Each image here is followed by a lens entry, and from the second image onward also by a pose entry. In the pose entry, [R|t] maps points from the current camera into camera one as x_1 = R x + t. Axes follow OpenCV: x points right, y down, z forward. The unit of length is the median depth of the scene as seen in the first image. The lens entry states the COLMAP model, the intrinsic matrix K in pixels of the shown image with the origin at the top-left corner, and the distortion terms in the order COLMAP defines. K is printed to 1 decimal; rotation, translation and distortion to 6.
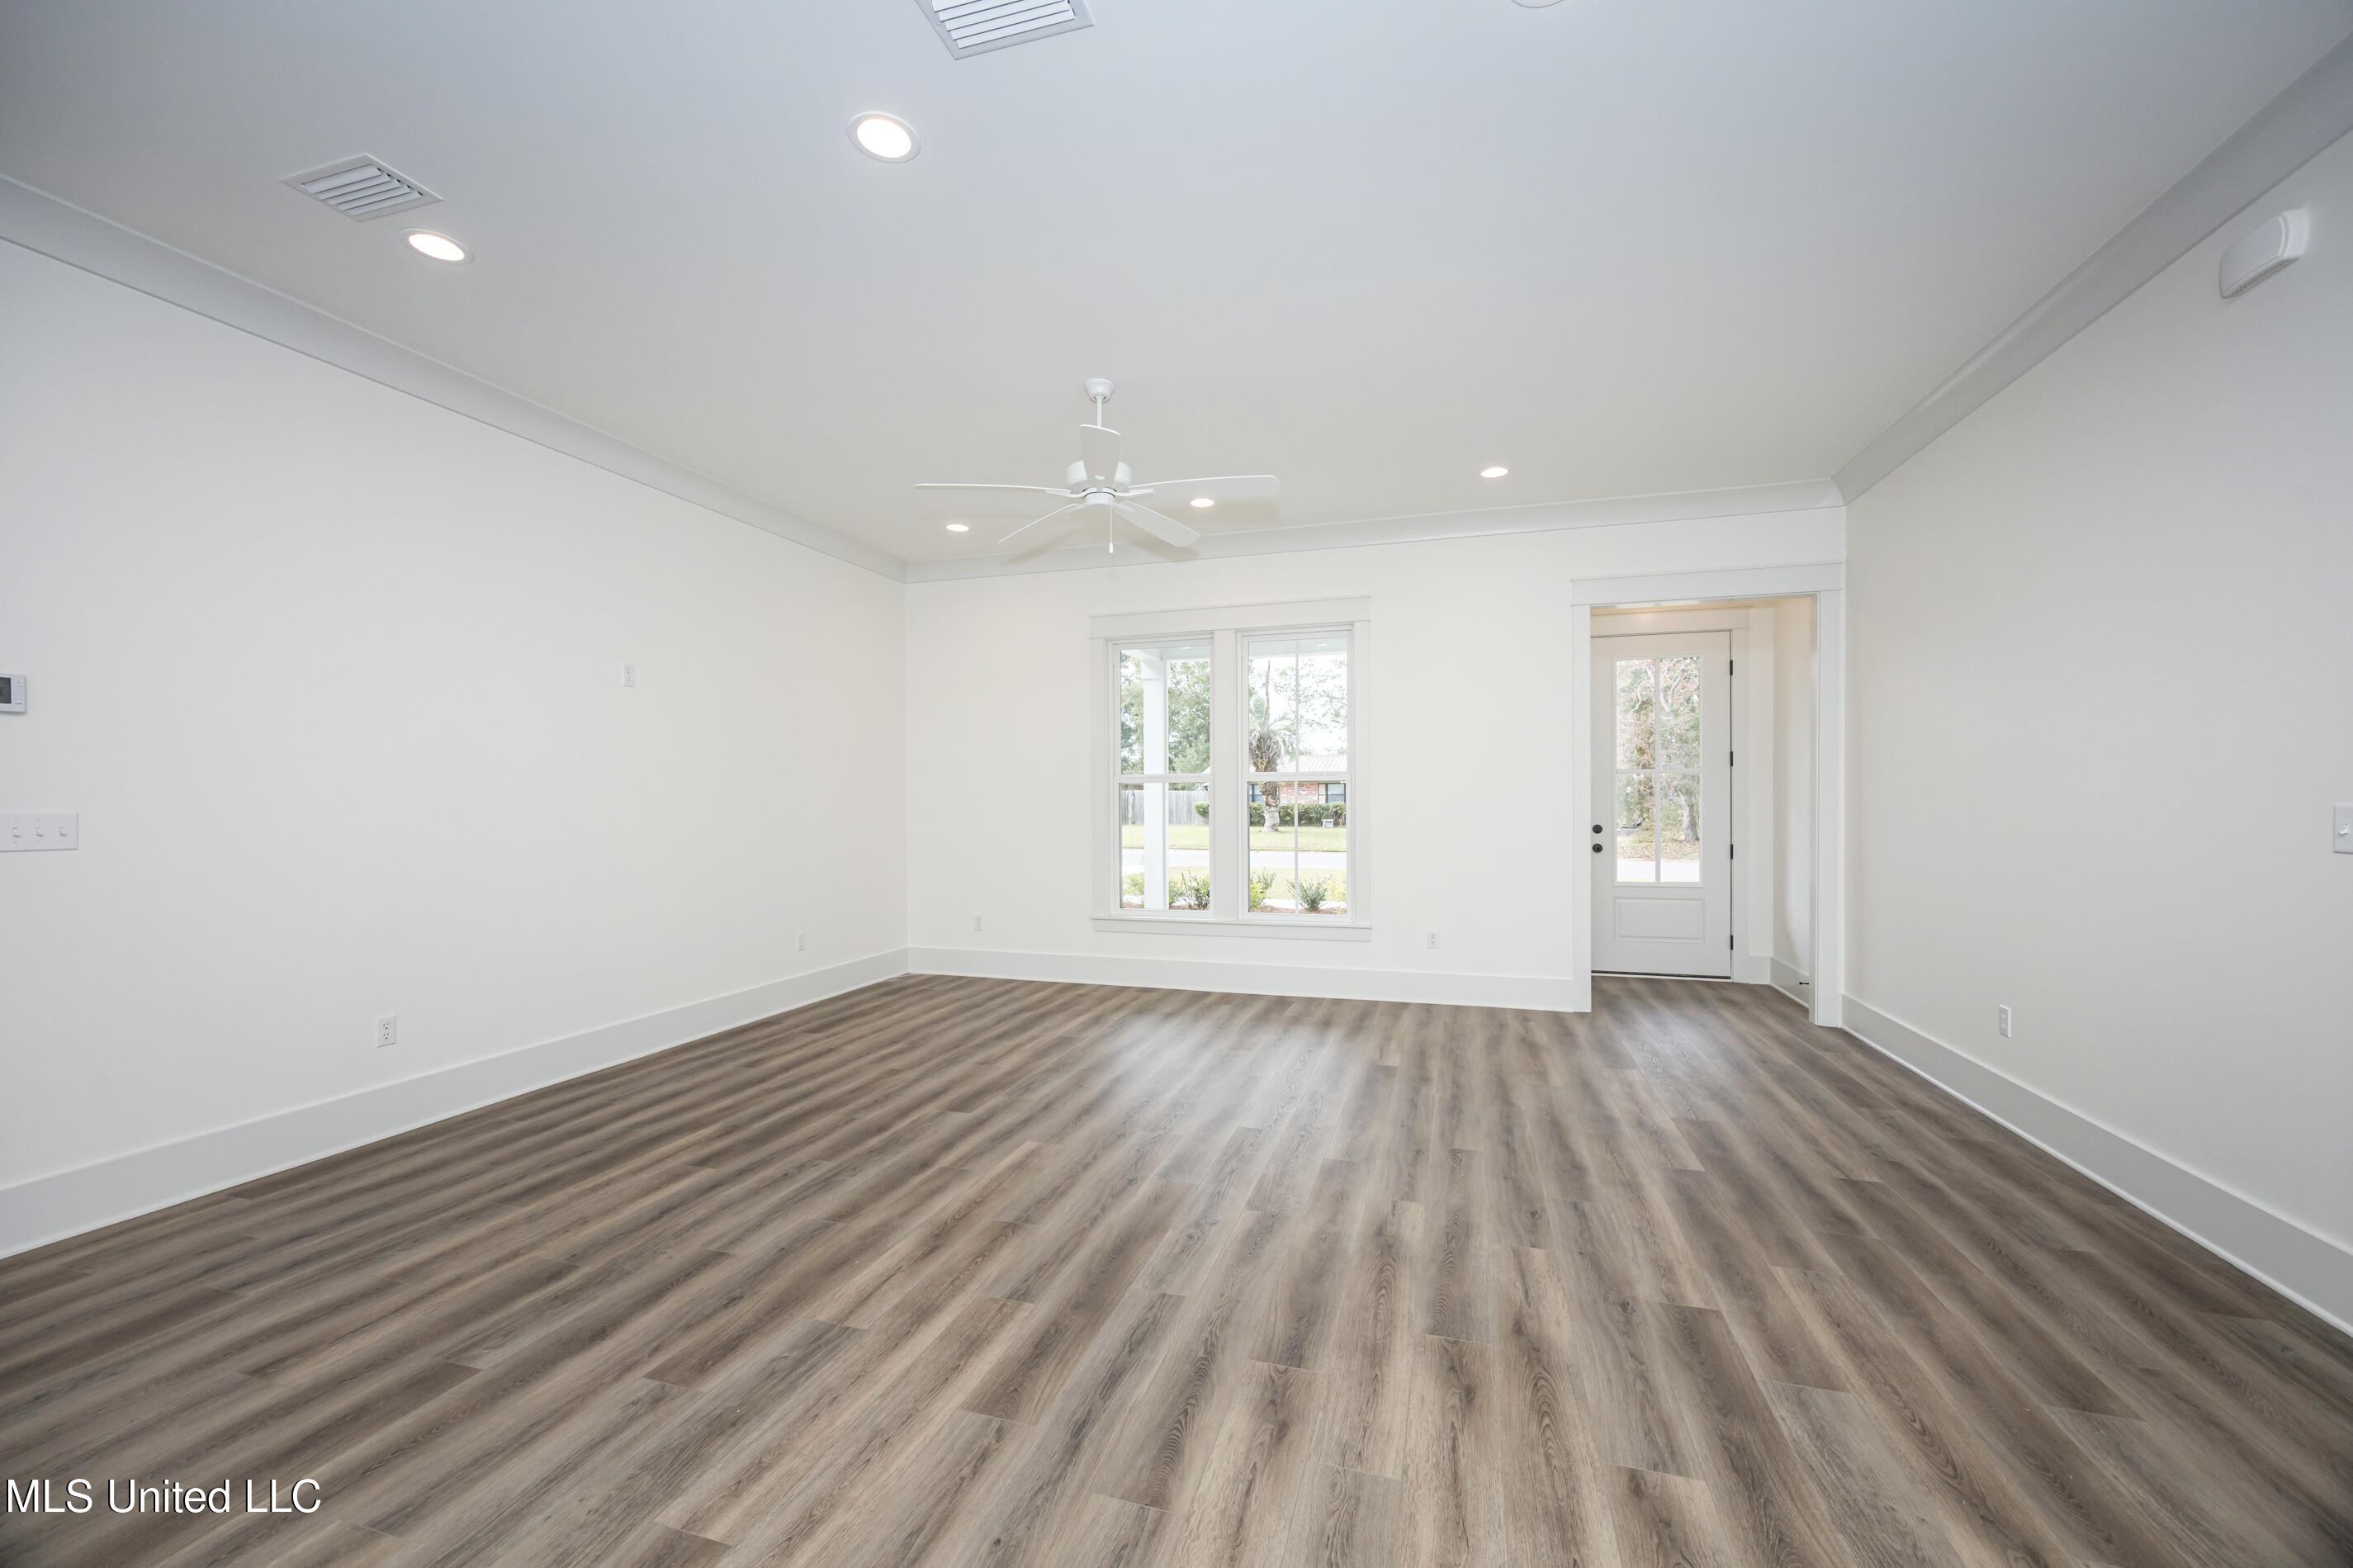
lens RADIAL K [[912.1, 0, 1147.6], [0, 912.1, 805.4], [0, 0, 1]] dist [0.000374, -0.000073]
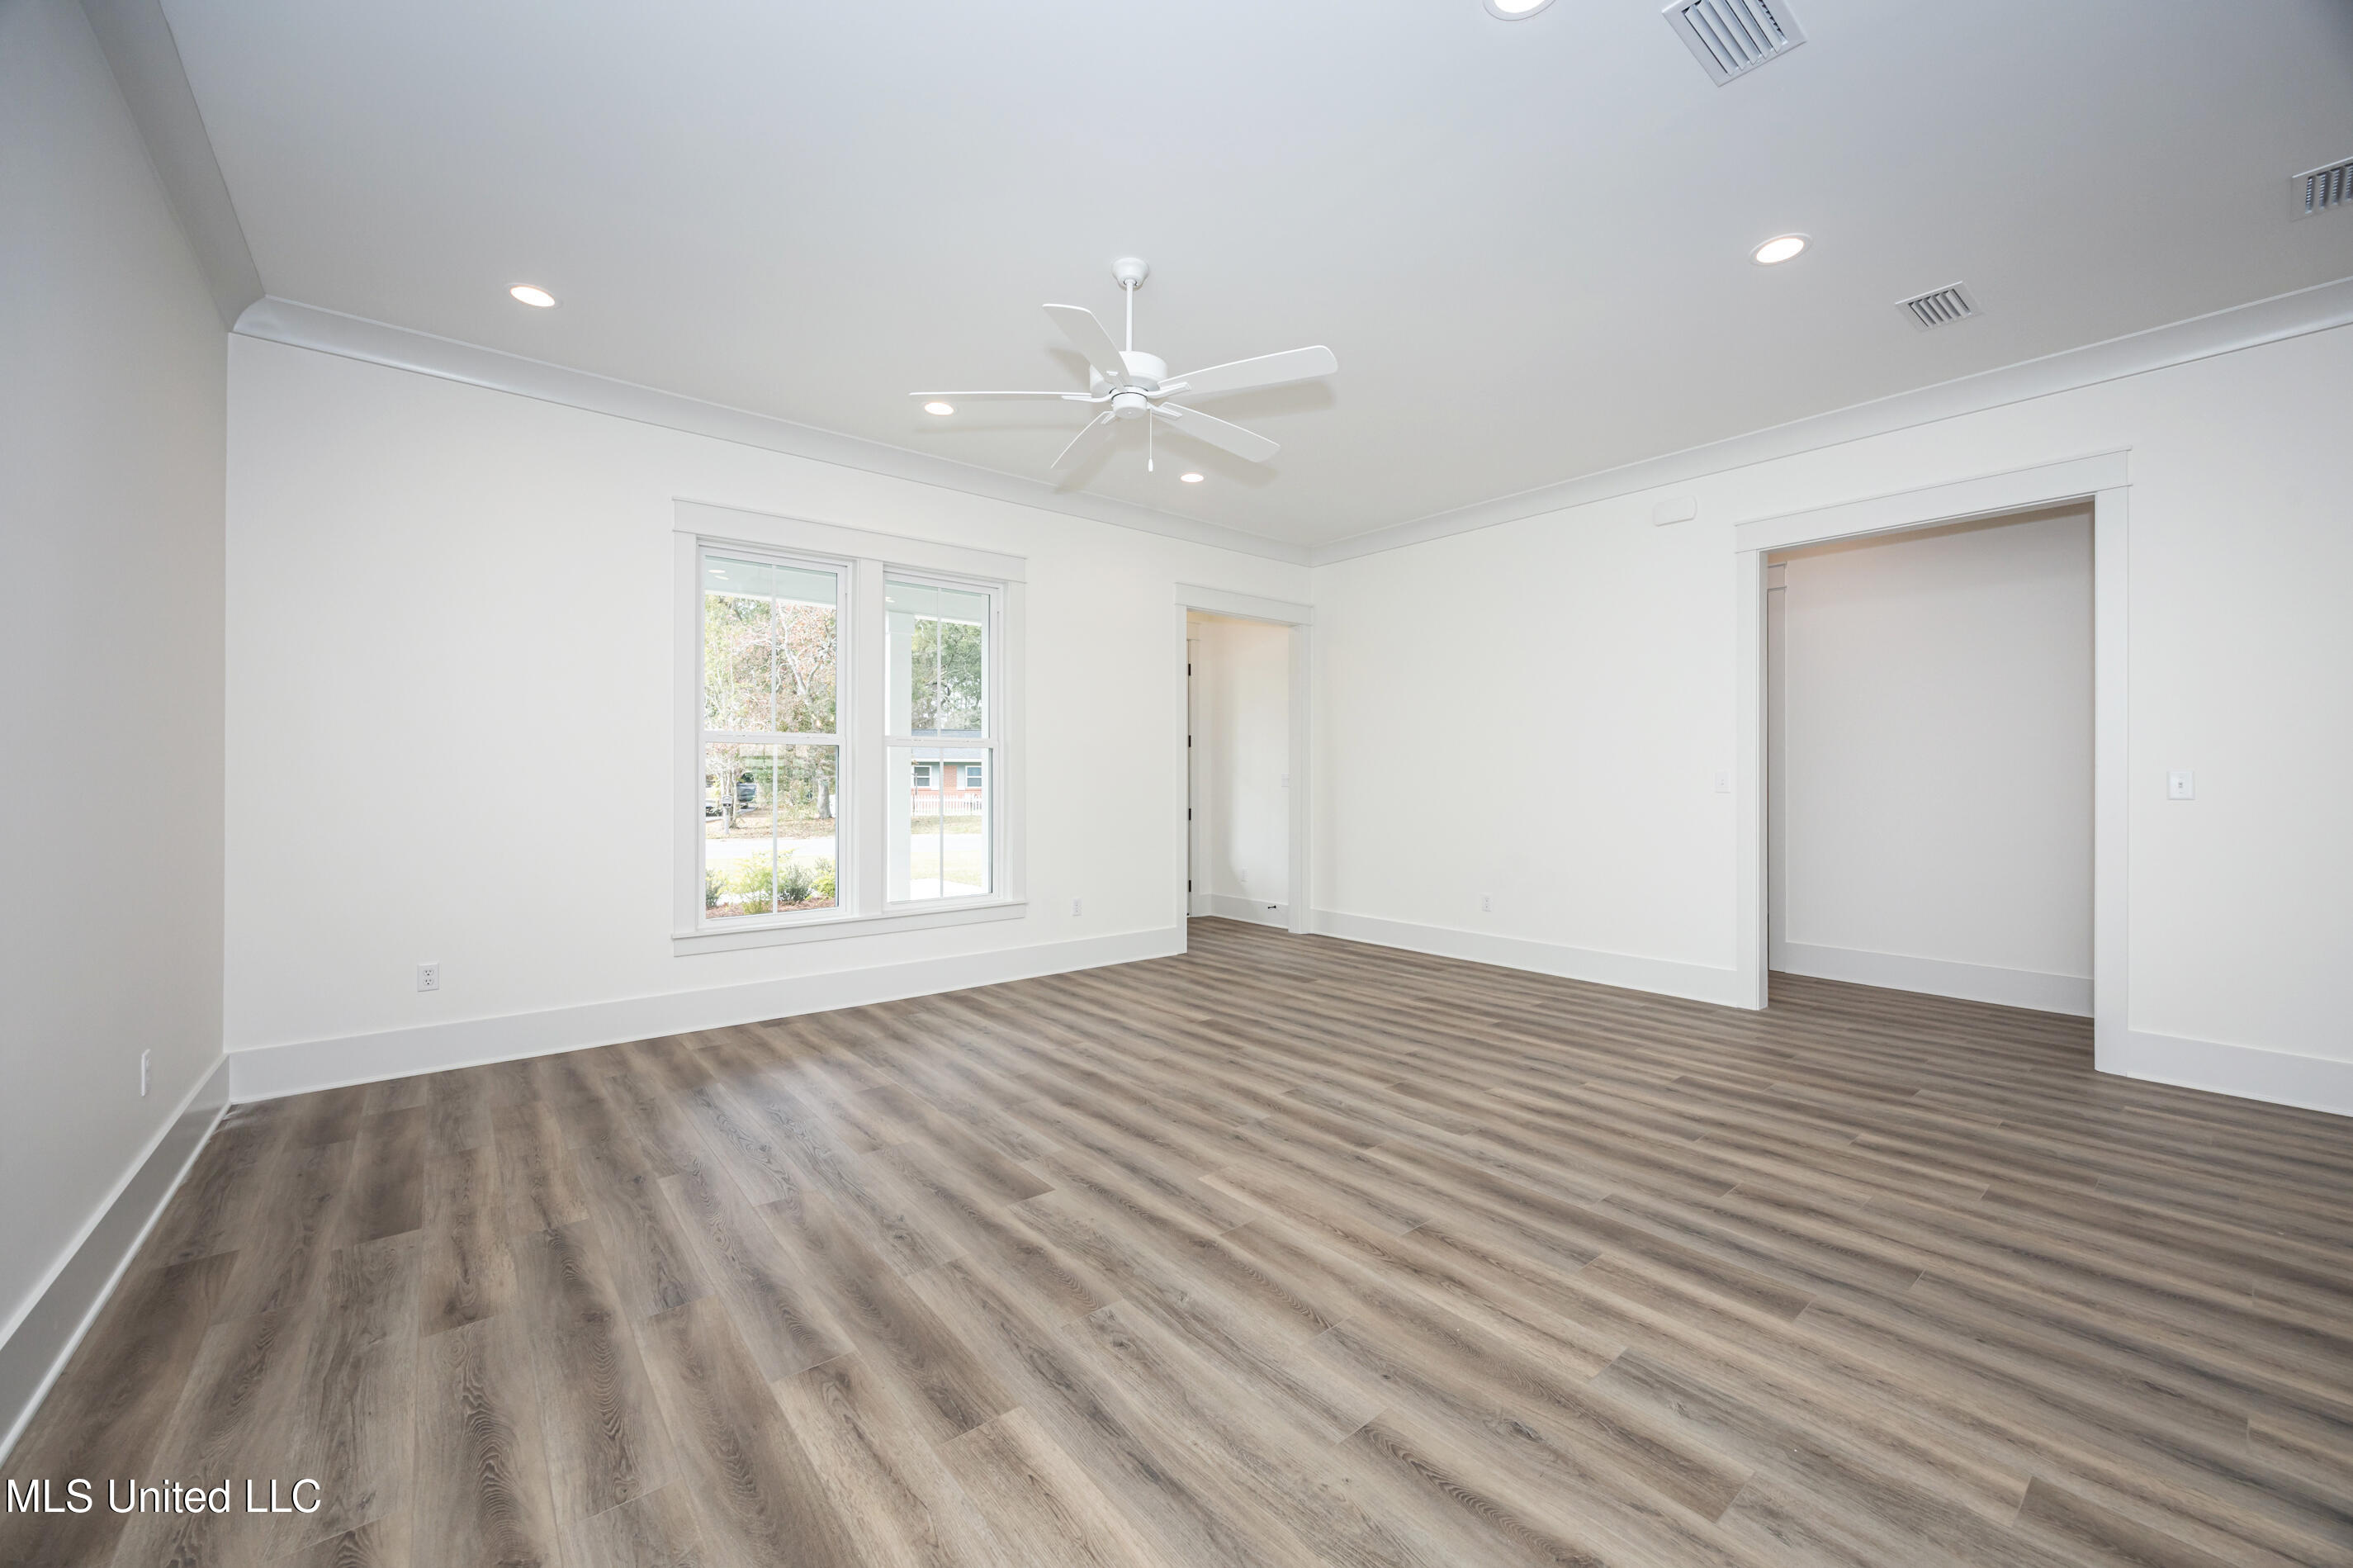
lens RADIAL K [[928.4, 0, 1203.3], [0, 928.4, 787.0], [0, 0, 1]] dist [0.000384, -0.000280]
pose [[0.531041, -0.001876, 0.847344, -0.892871], [0.003120, 0.999995, 0.000259, 0.024375], [-0.847341, 0.002506, 0.531044, 0.607648]]
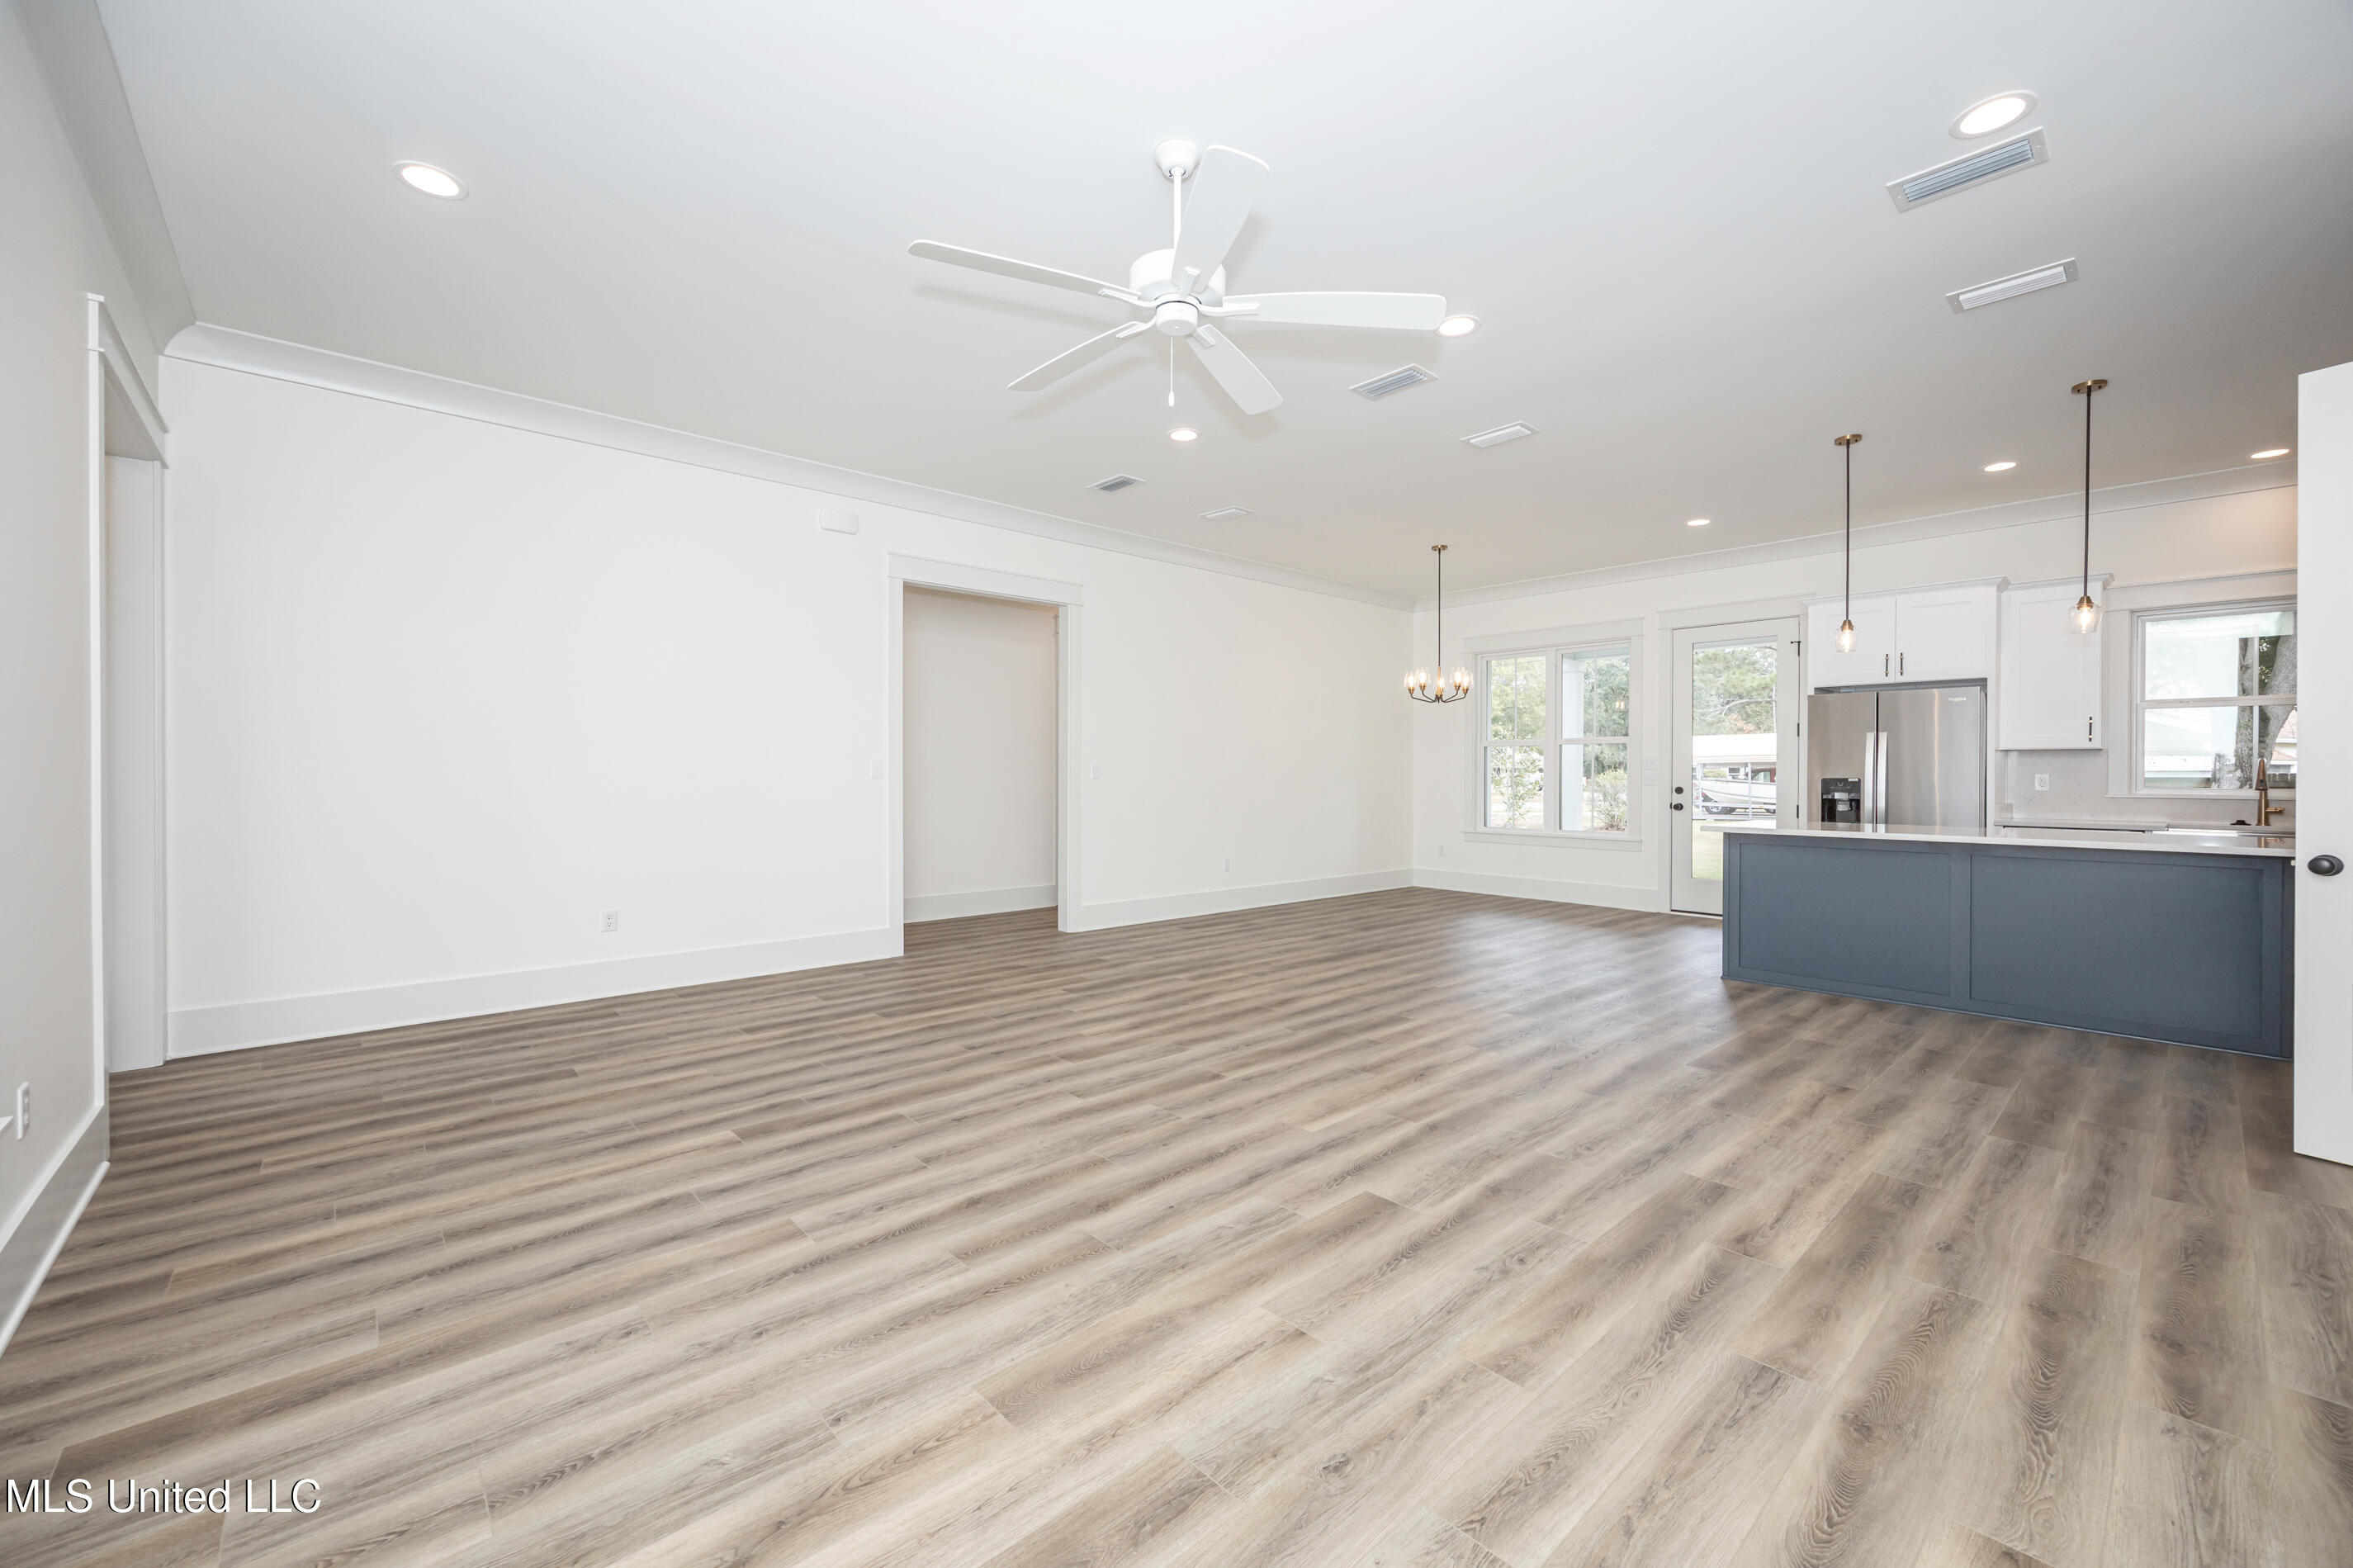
lens RADIAL K [[912.1, 0, 1147.6], [0, 912.1, 805.4], [0, 0, 1]] dist [0.000374, -0.000073]
pose [[-0.857760, -0.013431, 0.513874, -0.477122], [0.006898, 0.999268, 0.037632, 0.025907], [-0.514003, 0.035824, -0.857040, 1.969992]]
